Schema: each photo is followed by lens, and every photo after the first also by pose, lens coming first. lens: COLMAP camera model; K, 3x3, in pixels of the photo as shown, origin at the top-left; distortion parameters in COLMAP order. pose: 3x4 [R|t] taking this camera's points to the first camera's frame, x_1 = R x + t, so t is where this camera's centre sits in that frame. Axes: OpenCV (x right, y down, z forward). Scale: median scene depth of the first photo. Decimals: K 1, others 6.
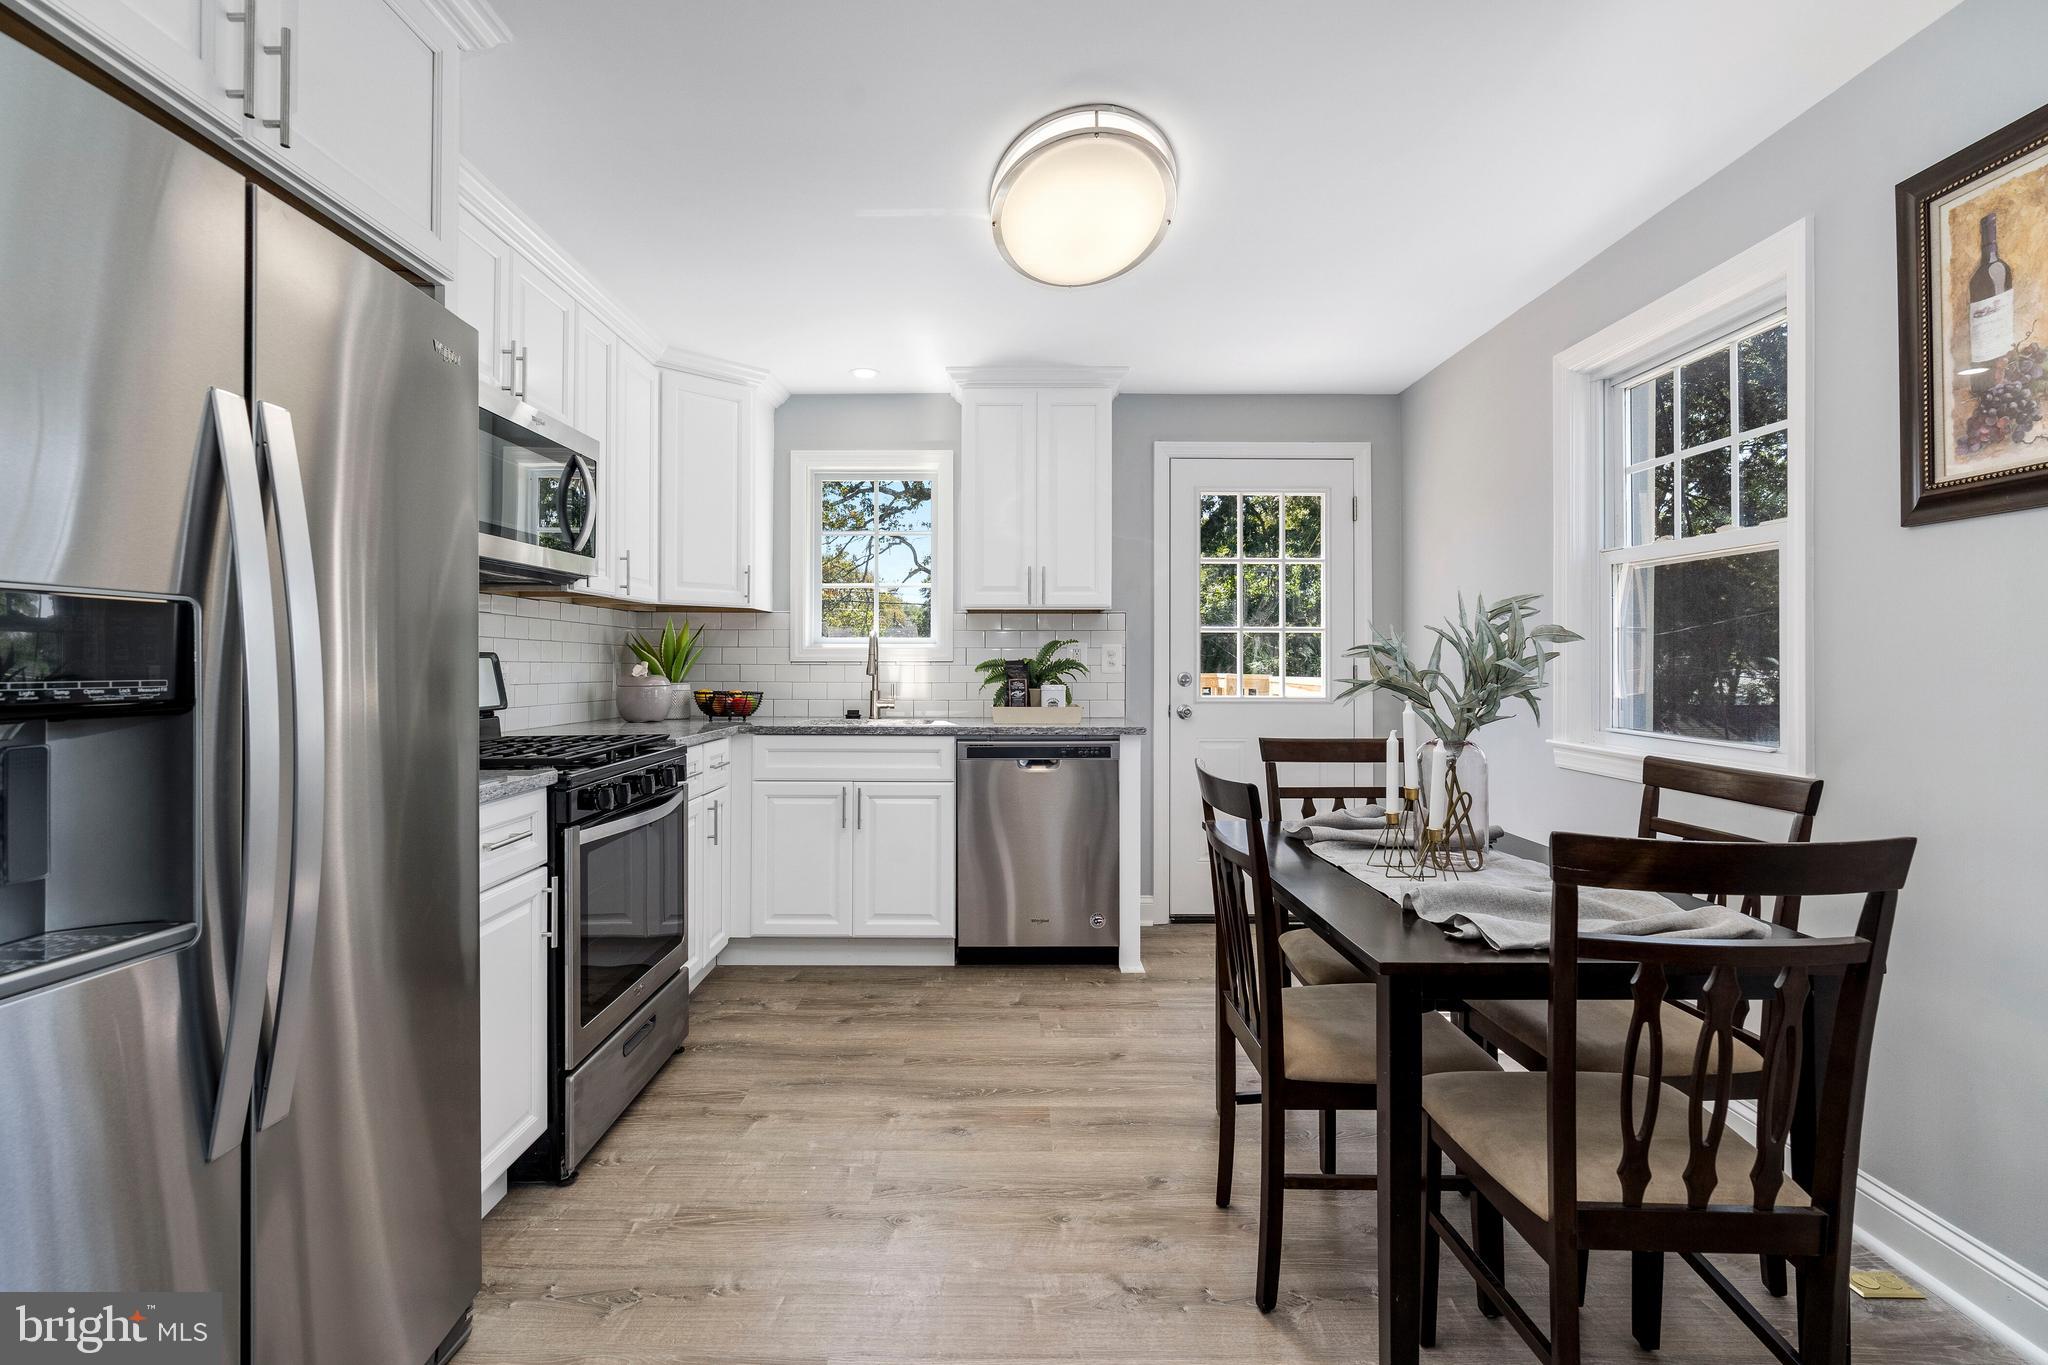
lens RADIAL K [[947.9, 0, 987.3], [0, 947.9, 641.5], [0, 0, 1]] dist [-0.002027, 0.000342]
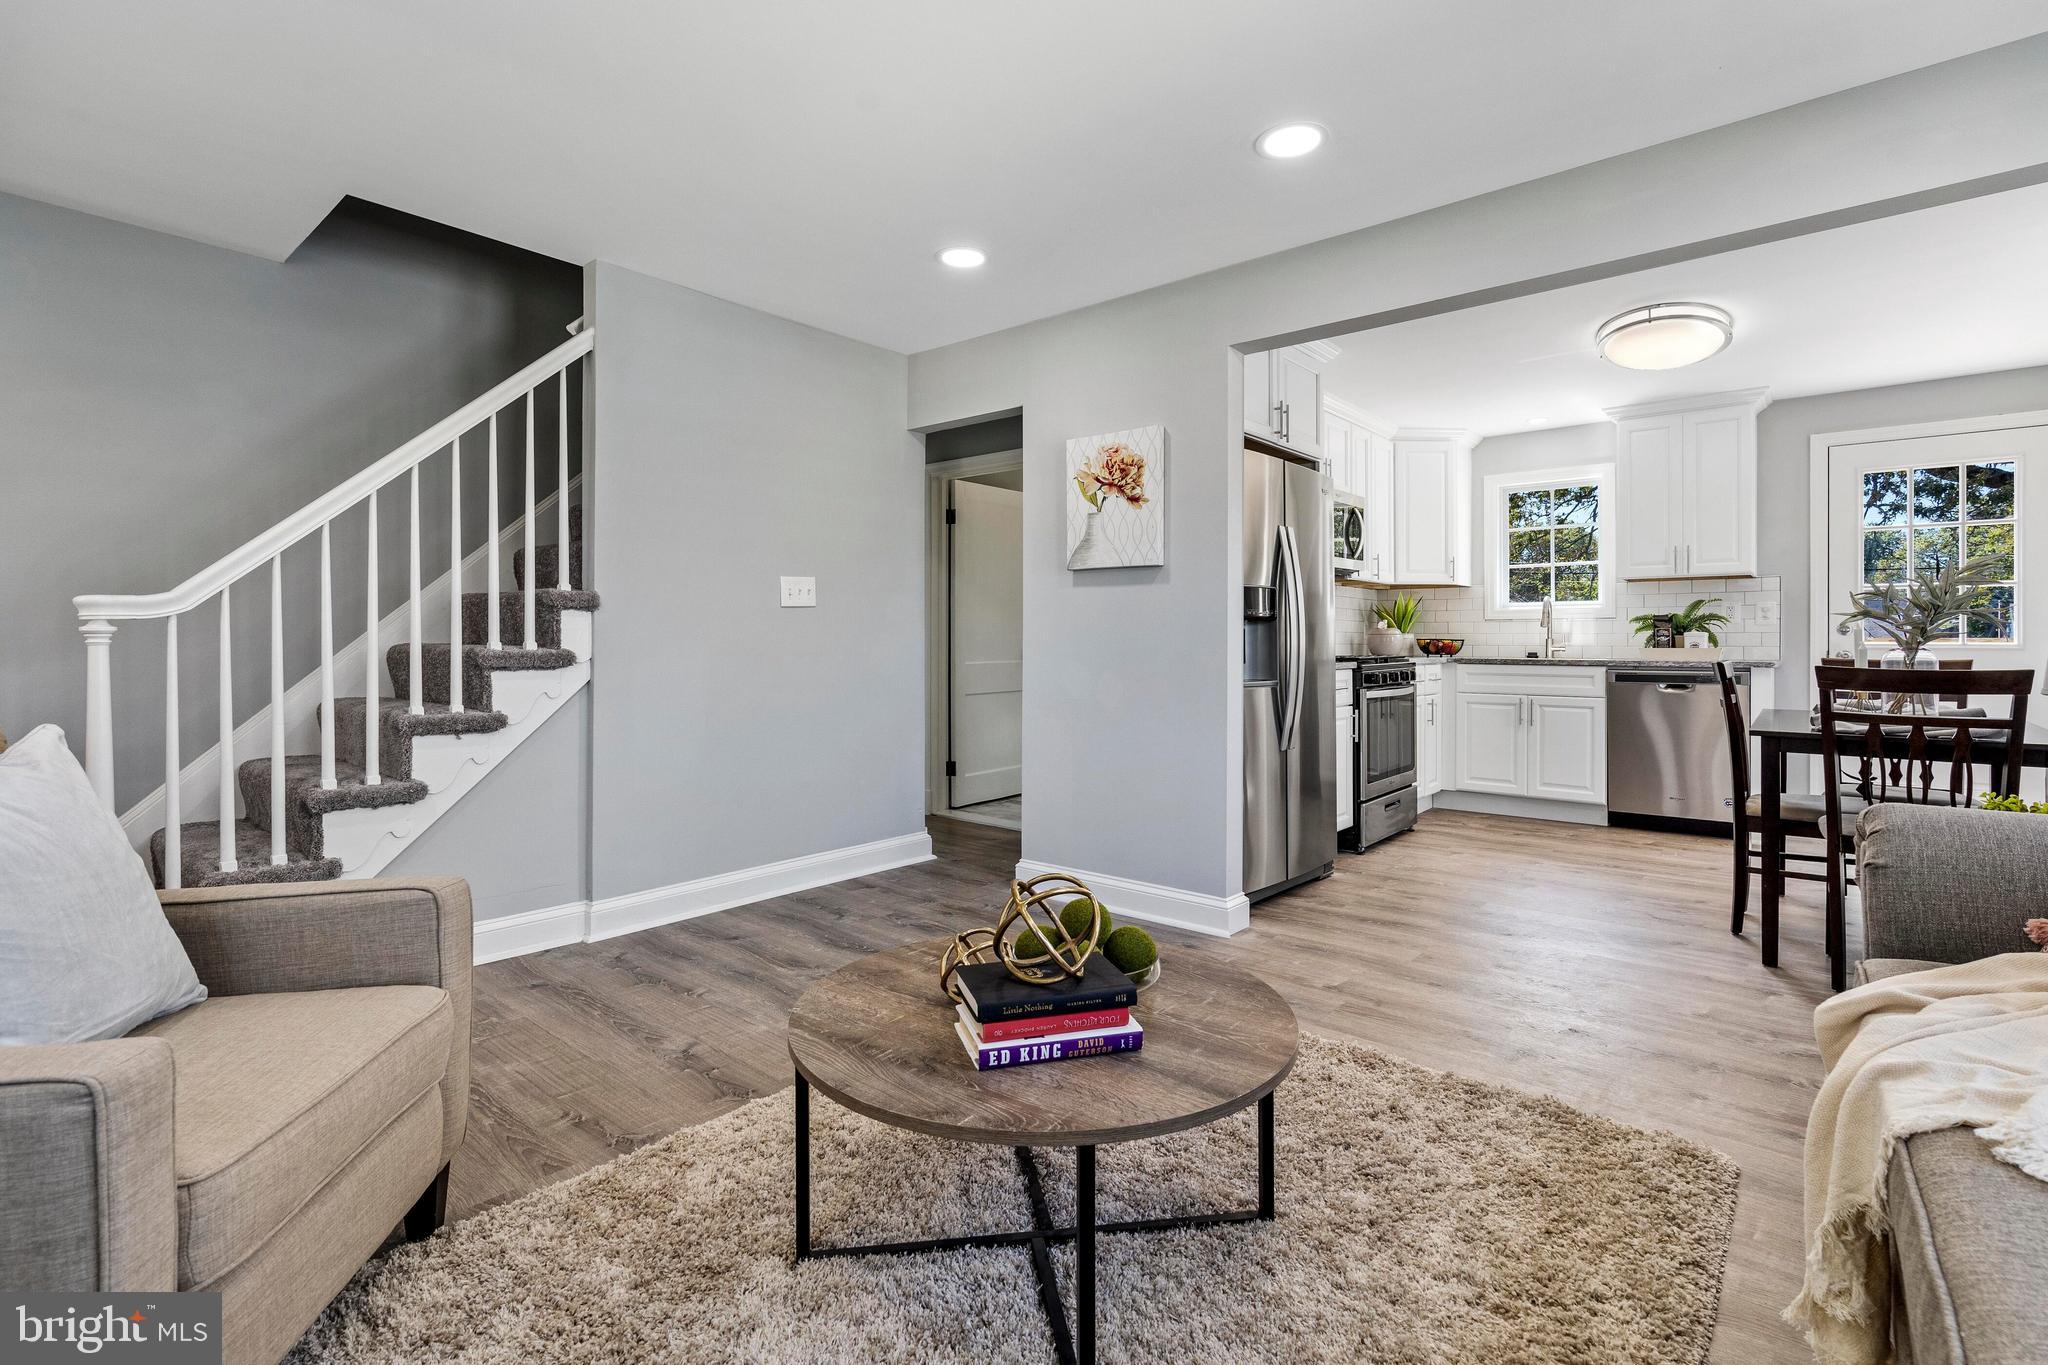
lens RADIAL K [[947.9, 0, 987.3], [0, 947.9, 641.5], [0, 0, 1]] dist [-0.002027, 0.000342]
pose [[0.758388, -0.001835, -0.651801, 0.196582], [0.013713, 0.999820, 0.013140, 0.029558], [0.651659, -0.018904, 0.758276, -0.735323]]
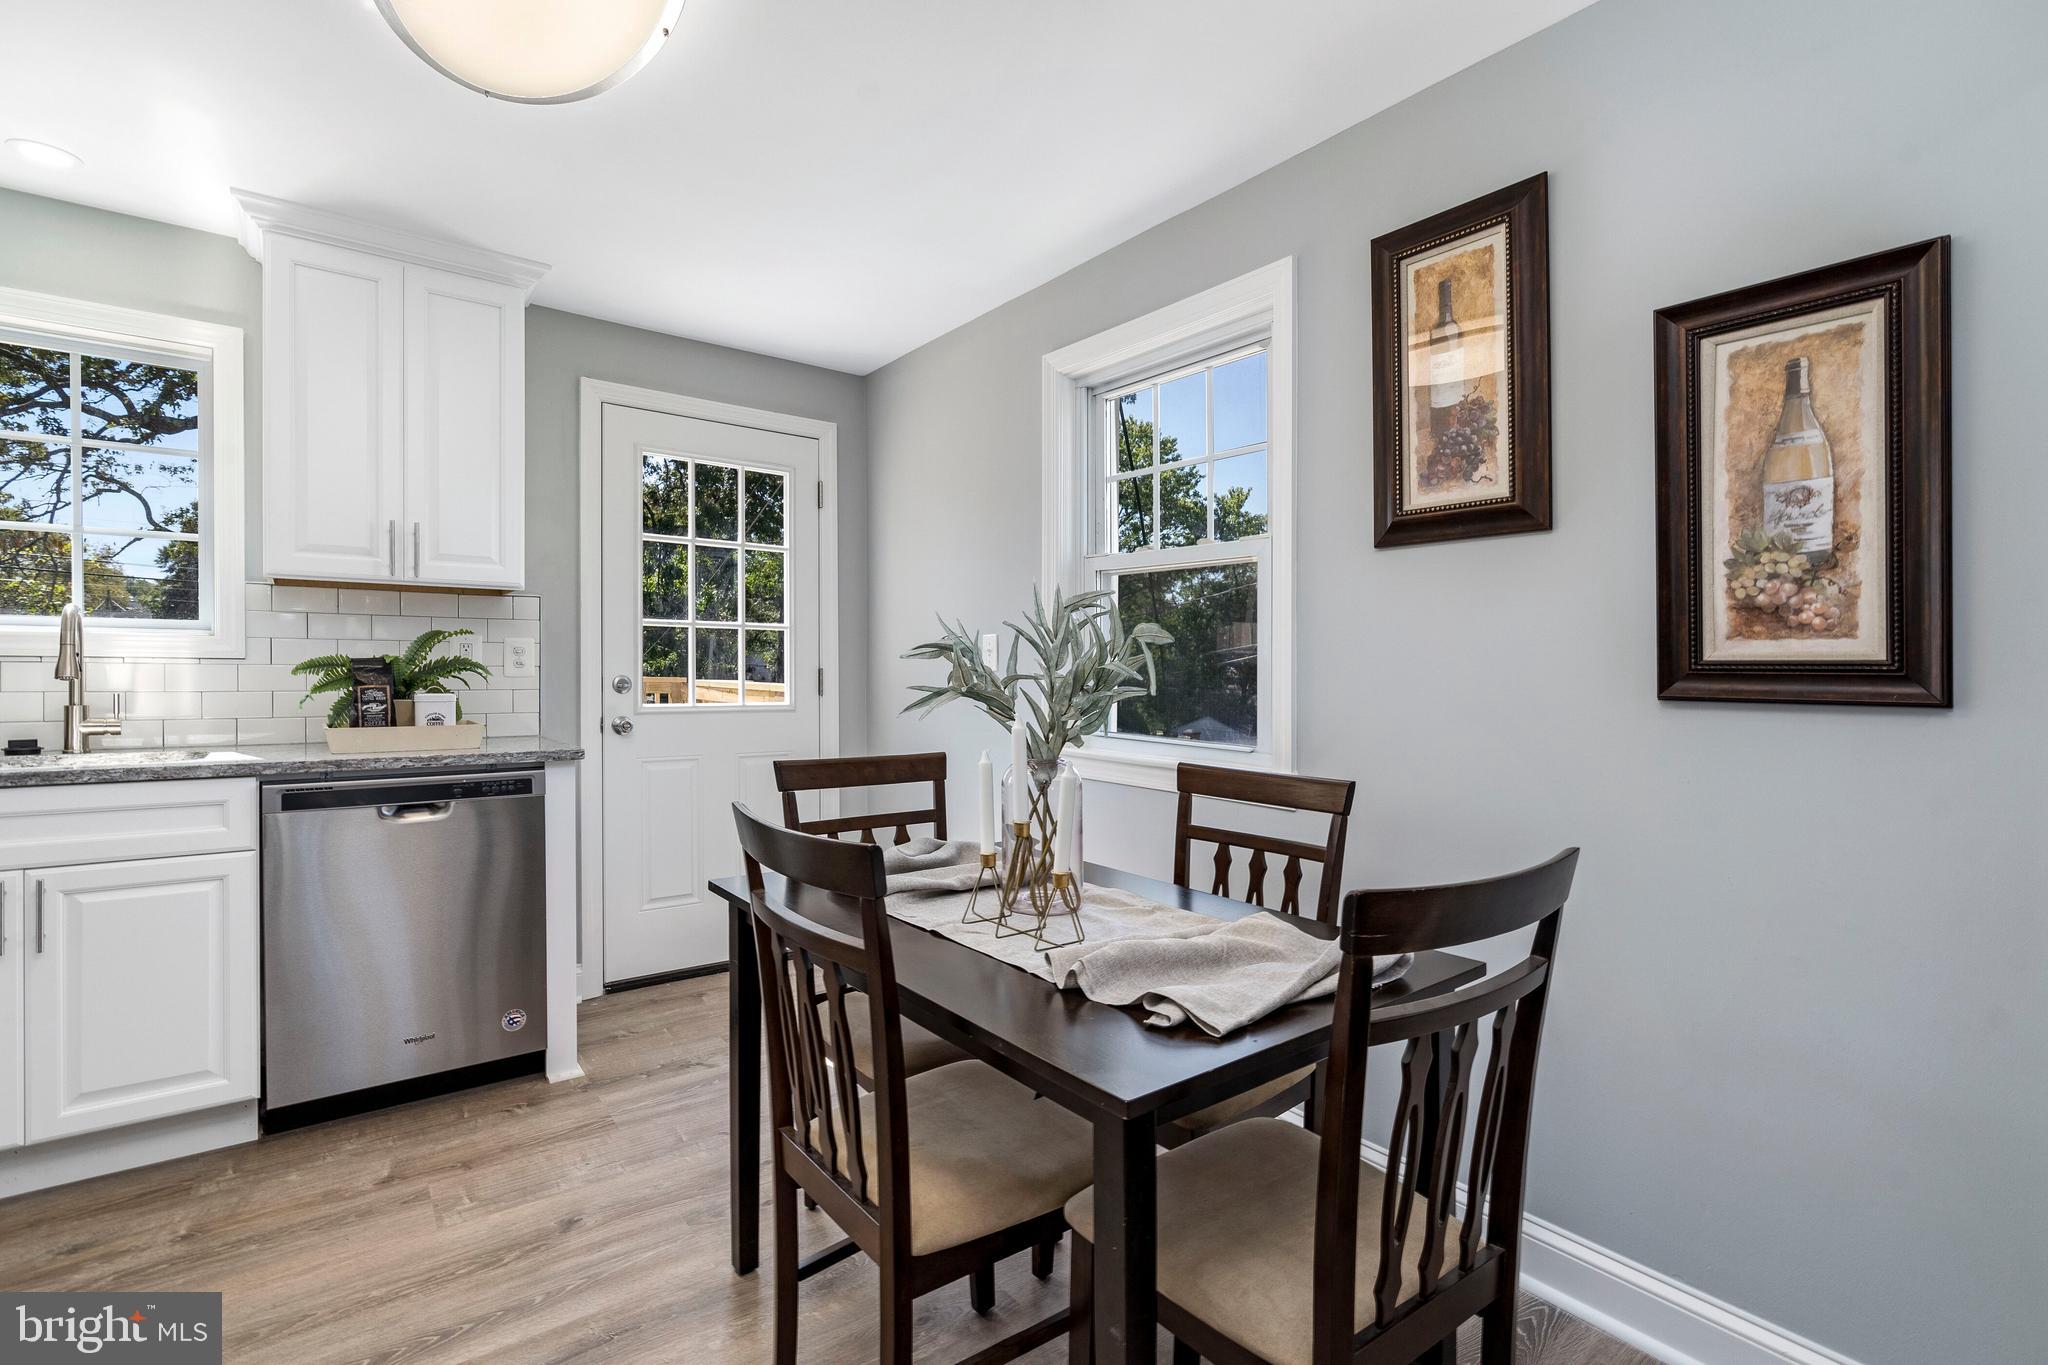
lens RADIAL K [[942.9, 0, 1023.8], [0, 942.9, 679.2], [0, 0, 1]] dist [-0.006946, 0.001581]
pose [[0.779651, -0.001555, 0.626212, -0.027678], [-0.022203, 0.999300, 0.030124, 0.005039], [-0.625821, -0.037390, 0.779070, 0.203832]]
